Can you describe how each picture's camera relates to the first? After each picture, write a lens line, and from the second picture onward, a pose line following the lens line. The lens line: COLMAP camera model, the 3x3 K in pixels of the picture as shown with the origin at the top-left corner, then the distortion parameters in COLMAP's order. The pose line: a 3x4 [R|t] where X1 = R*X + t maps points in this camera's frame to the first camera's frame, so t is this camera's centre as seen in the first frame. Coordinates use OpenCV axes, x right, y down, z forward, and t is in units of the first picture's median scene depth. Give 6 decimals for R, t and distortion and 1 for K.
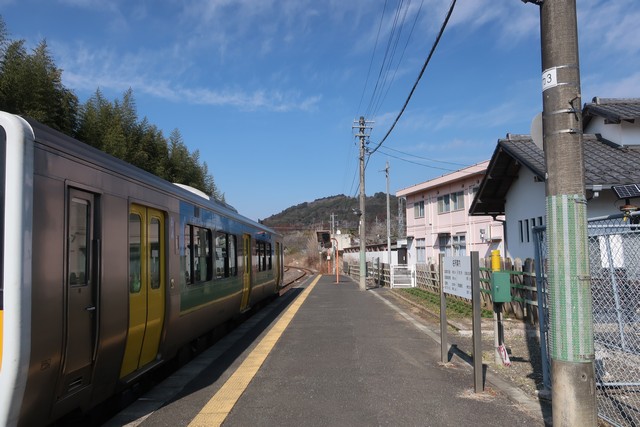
lens RADIAL K [[502.4, 0, 329.4], [0, 502.4, 213.1], [0, 0, 1]] dist [-0.002379, 0.000014]
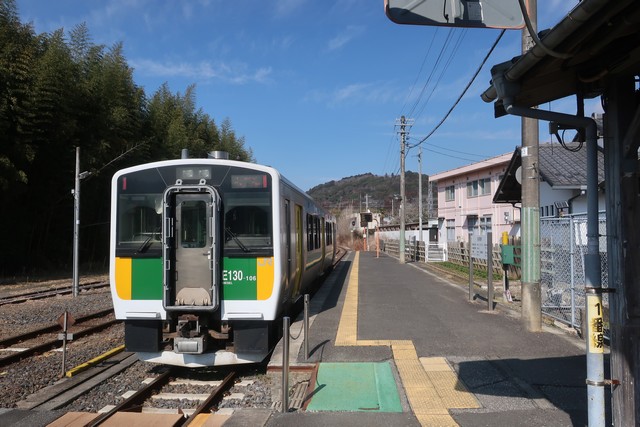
lens RADIAL K [[502.4, 0, 329.4], [0, 502.4, 213.1], [0, 0, 1]] dist [-0.002379, 0.000014]
pose [[0.998579, 0.008131, -0.052676, -0.032204], [-0.005847, 0.999042, 0.043369, -0.011520], [0.052978, -0.042999, 0.997669, -0.140113]]
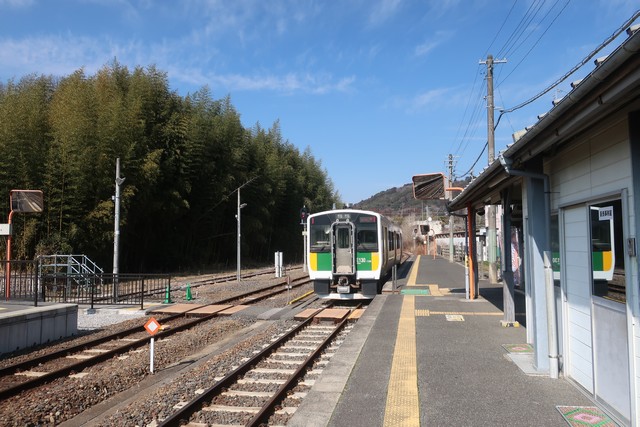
lens RADIAL K [[502.4, 0, 329.4], [0, 502.4, 213.1], [0, 0, 1]] dist [-0.002379, 0.000014]
pose [[0.984617, -0.007417, -0.174568, -0.027245], [0.012727, 0.999489, 0.029317, -0.042212], [0.174262, -0.031087, 0.984209, -0.481043]]
